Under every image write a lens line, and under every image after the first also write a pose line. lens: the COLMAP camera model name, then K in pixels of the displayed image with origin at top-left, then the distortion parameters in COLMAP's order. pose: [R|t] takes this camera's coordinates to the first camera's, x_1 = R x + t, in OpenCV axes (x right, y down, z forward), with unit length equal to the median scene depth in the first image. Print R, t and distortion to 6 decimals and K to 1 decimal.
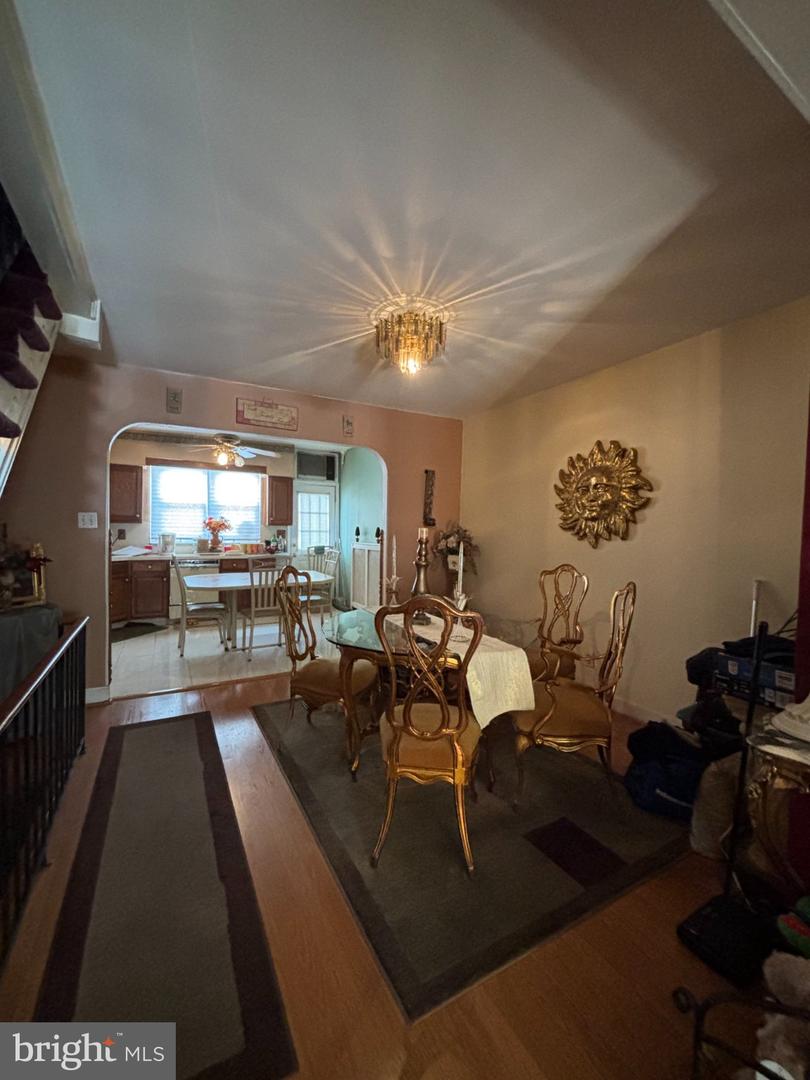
lens RADIAL K [[437.1, 0, 411.4], [0, 437.1, 542.0], [0, 0, 1]] dist [0.003208, 0.000086]
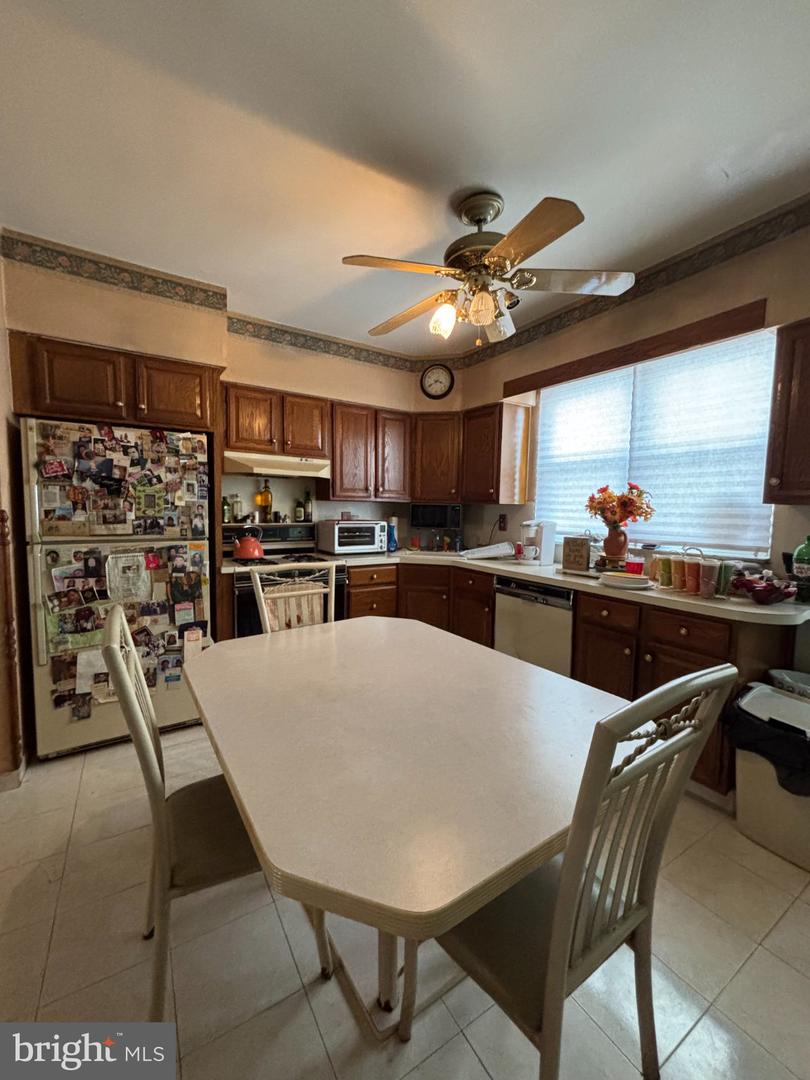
lens RADIAL K [[437.1, 0, 409.8], [0, 437.1, 542.3], [0, 0, 1]] dist [0.003208, 0.000086]
pose [[0.062728, 0.061065, -0.996161, -0.049698], [-0.042769, 0.997374, 0.058447, -0.018875], [0.997114, 0.038938, 0.065175, 0.783801]]
